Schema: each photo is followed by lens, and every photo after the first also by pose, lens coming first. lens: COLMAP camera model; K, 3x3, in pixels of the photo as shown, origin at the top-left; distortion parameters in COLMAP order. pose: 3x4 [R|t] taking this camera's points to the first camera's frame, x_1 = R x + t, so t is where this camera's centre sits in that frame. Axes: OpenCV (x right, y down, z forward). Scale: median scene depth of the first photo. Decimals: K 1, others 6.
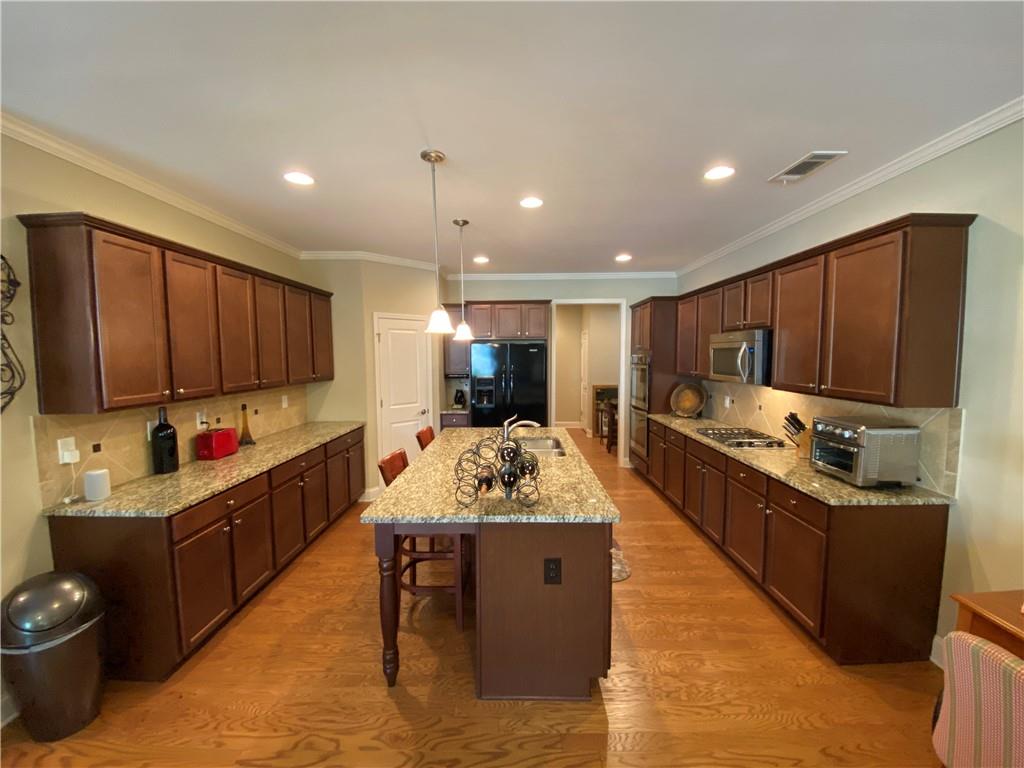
lens RADIAL K [[416.9, 0, 514.4], [0, 416.9, 383.4], [0, 0, 1]] dist [0.009169, -0.000648]
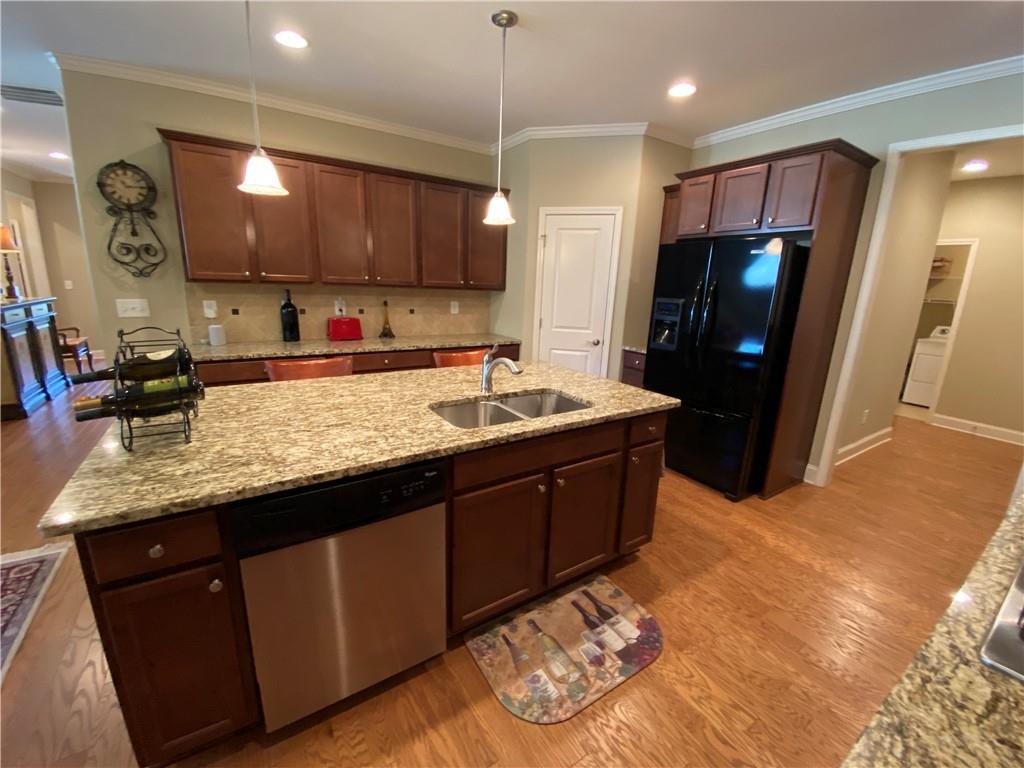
lens RADIAL K [[420.3, 0, 517.8], [0, 420.3, 381.0], [0, 0, 1]] dist [-0.012215, -0.000772]
pose [[0.552449, 0.214314, -0.805524, 0.519957], [-0.103213, 0.976533, 0.189025, 0.011645], [0.827132, -0.021286, 0.561605, 0.709752]]
